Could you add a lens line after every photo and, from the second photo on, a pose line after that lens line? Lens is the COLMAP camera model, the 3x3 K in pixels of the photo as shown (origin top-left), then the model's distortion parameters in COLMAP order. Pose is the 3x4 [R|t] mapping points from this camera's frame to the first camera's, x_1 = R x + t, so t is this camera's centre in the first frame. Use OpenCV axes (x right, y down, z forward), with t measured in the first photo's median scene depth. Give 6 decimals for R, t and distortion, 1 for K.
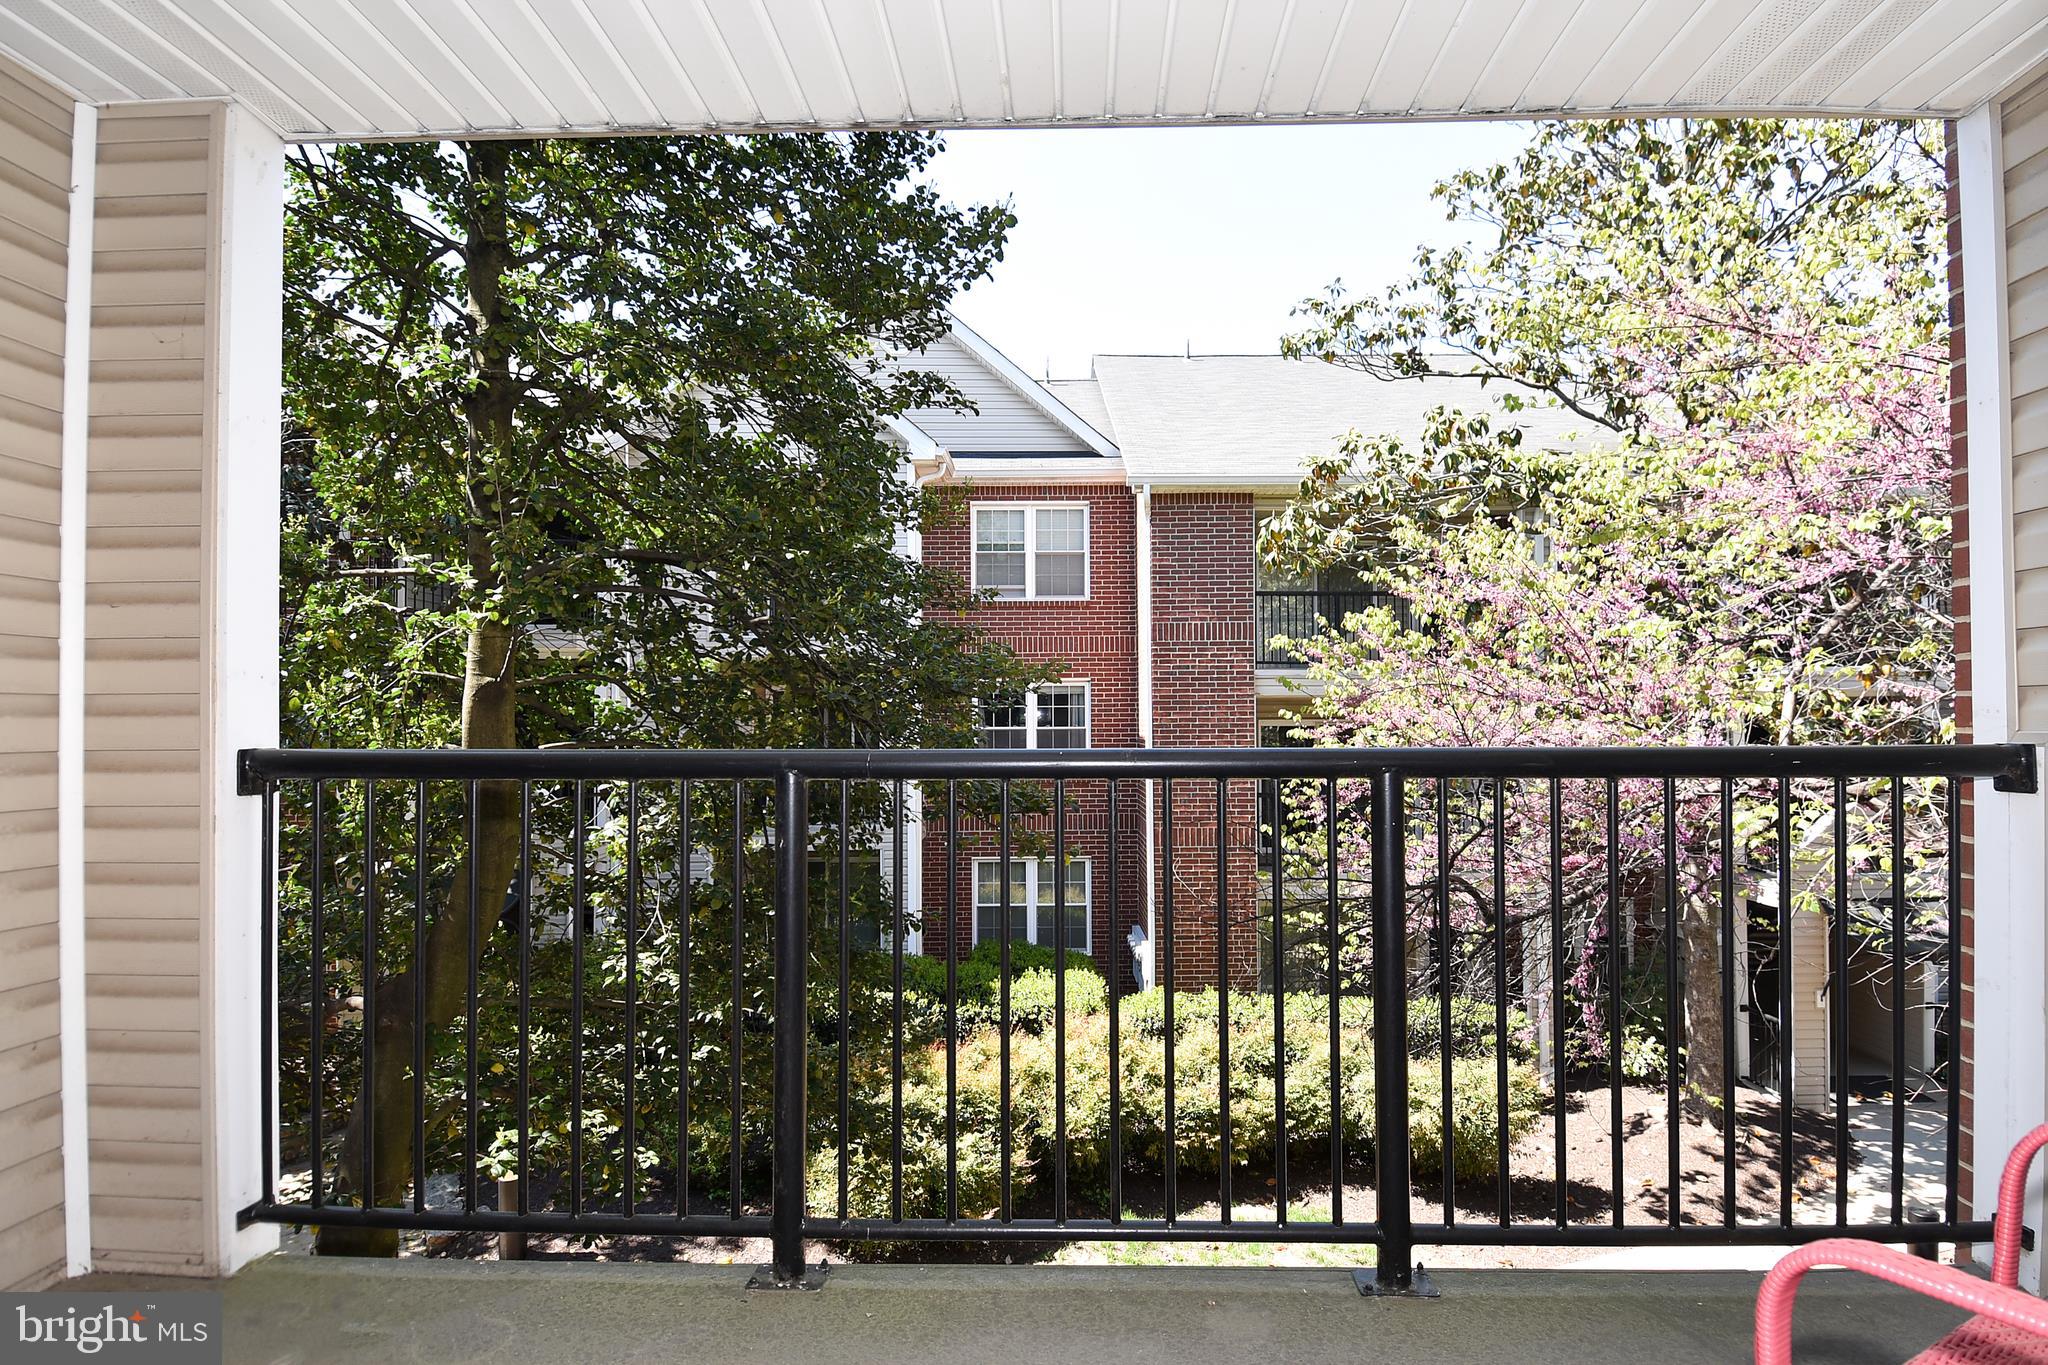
lens RADIAL K [[1095.4, 0, 1019.0], [0, 1095.4, 725.6], [0, 0, 1]] dist [0.038910, -0.038852]
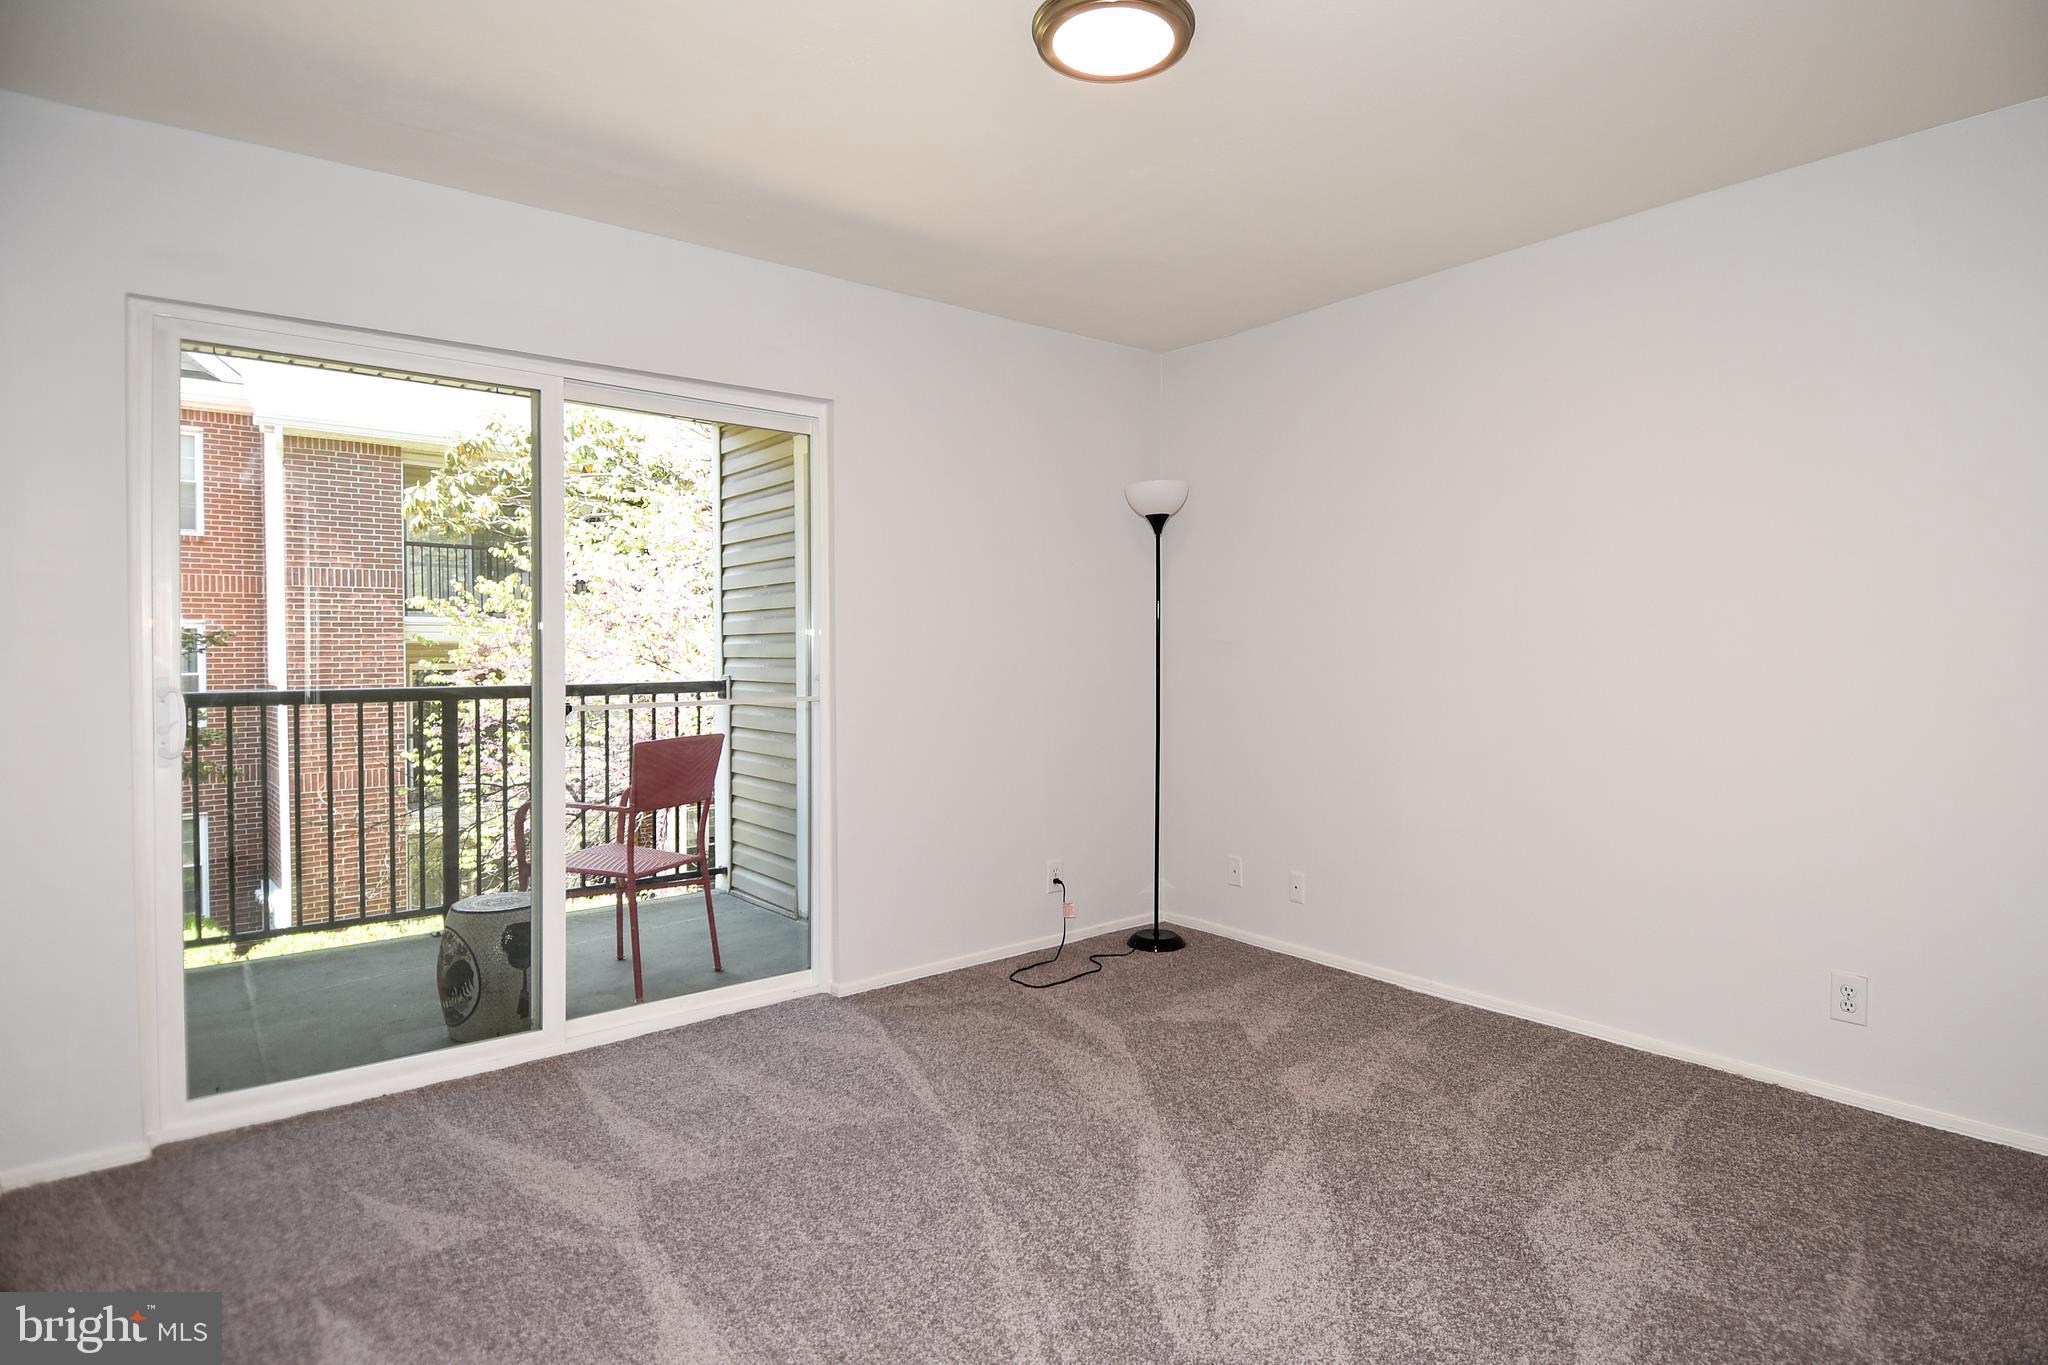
lens RADIAL K [[1095.4, 0, 1028.5], [0, 1095.4, 668.9], [0, 0, 1]] dist [0.038910, -0.038852]
pose [[0.751848, -0.002758, 0.659330, -0.038060], [0.002727, 0.999996, 0.001073, -0.001311], [-0.659330, 0.000991, 0.751853, -0.220097]]
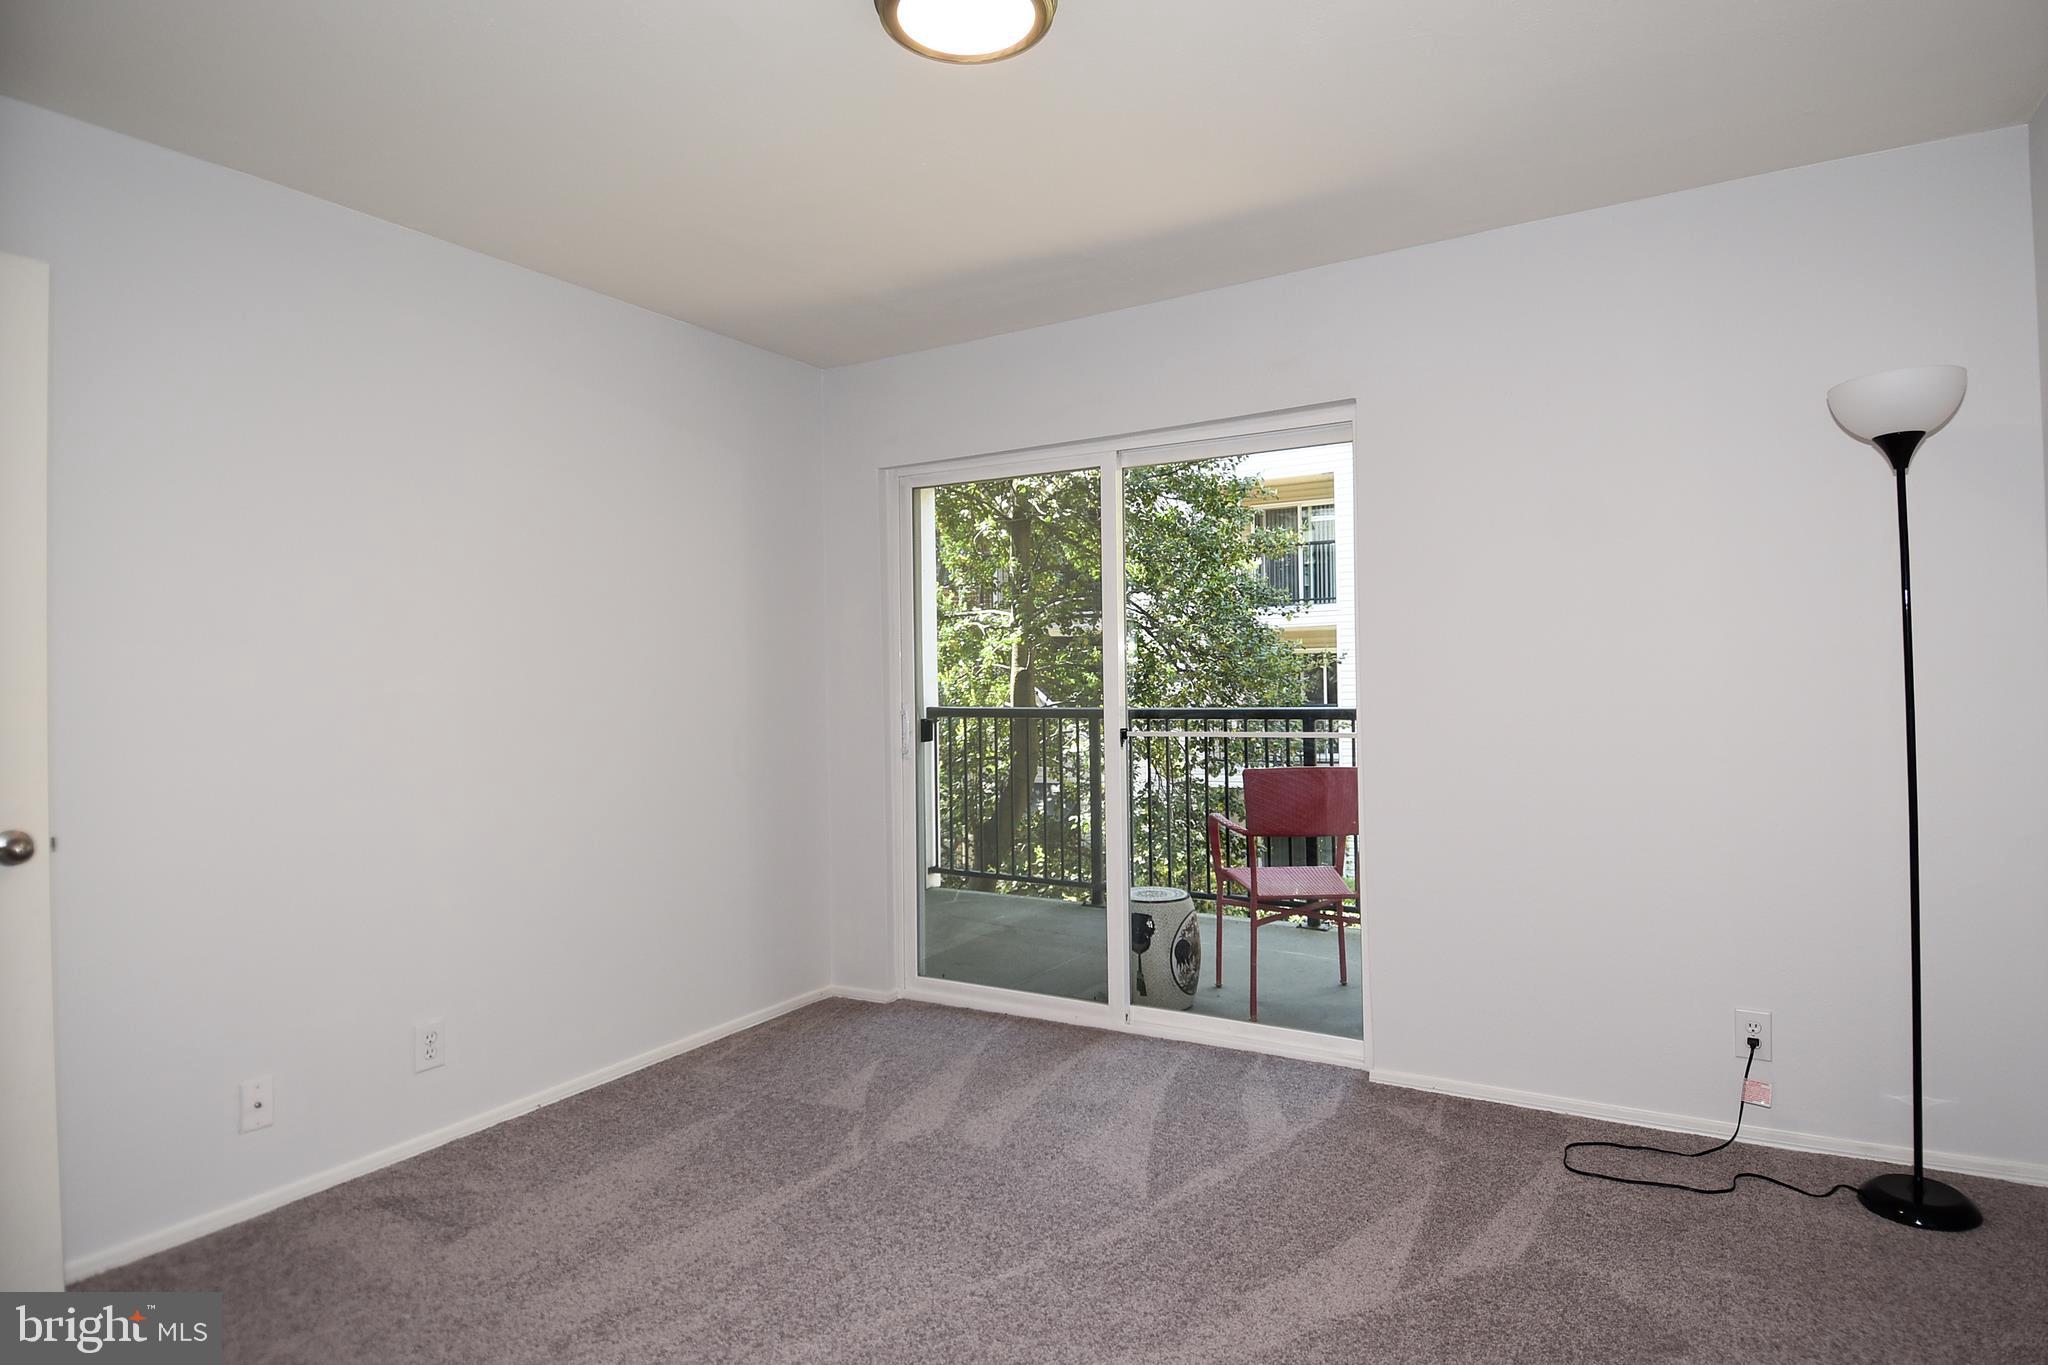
lens RADIAL K [[1095.4, 0, 1016.1], [0, 1095.4, 678.8], [0, 0, 1]] dist [0.038910, -0.038852]
pose [[0.880836, -0.003121, -0.473411, 0.136849], [0.001648, 0.999992, -0.003526, -0.005267], [0.473418, 0.002325, 0.880835, -0.228314]]
